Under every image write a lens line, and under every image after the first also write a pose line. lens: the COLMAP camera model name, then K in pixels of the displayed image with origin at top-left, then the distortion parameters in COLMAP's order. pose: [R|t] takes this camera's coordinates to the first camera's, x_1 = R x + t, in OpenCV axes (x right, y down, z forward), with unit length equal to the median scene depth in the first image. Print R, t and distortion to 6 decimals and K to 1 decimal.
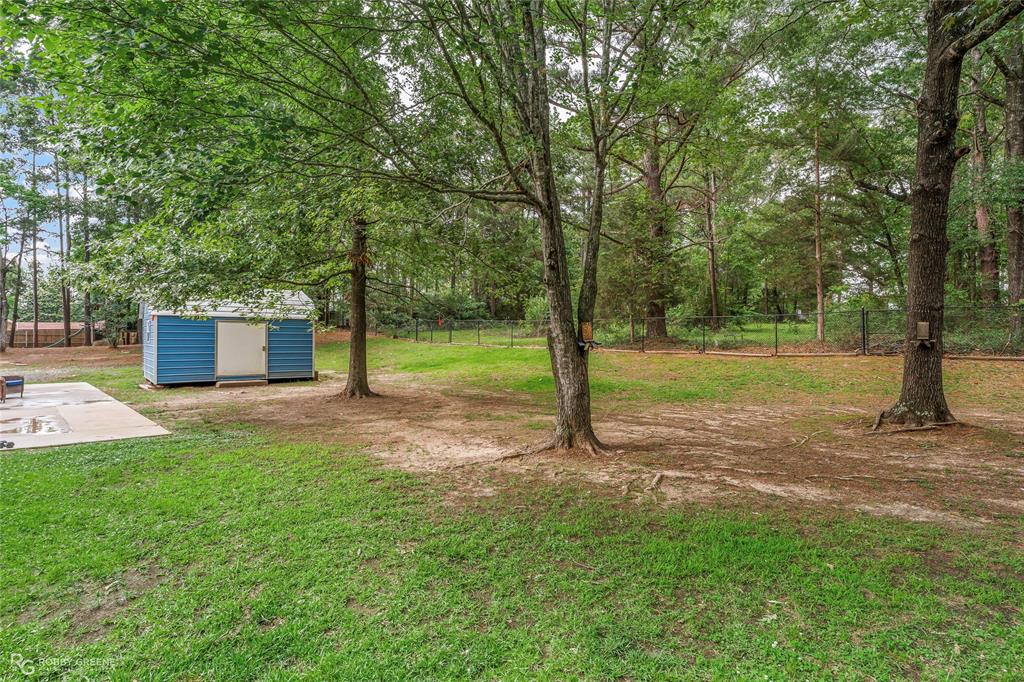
lens RADIAL K [[508.6, 0, 507.8], [0, 508.6, 341.9], [0, 0, 1]] dist [-0.028648, 0.000082]
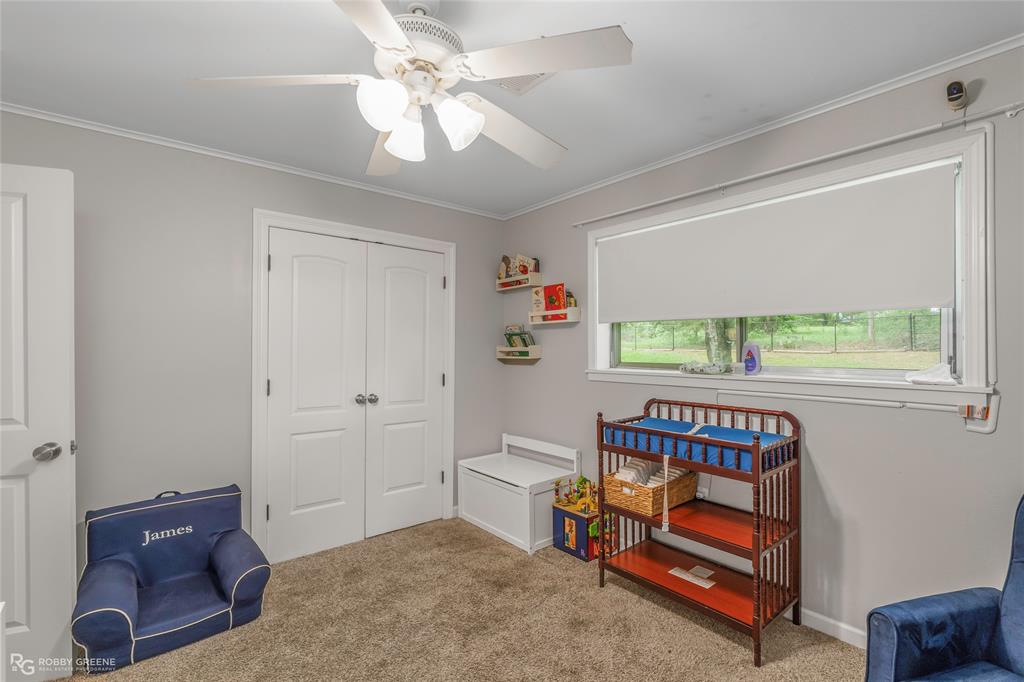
lens RADIAL K [[466.1, 0, 516.6], [0, 466.1, 348.1], [0, 0, 1]] dist [-0.000310, 0.000768]
pose [[0.996465, -0.007620, -0.083665, -0.155899], [0.008034, 0.999957, 0.004617, 0.004270], [0.083626, -0.005273, 0.996483, -0.216232]]
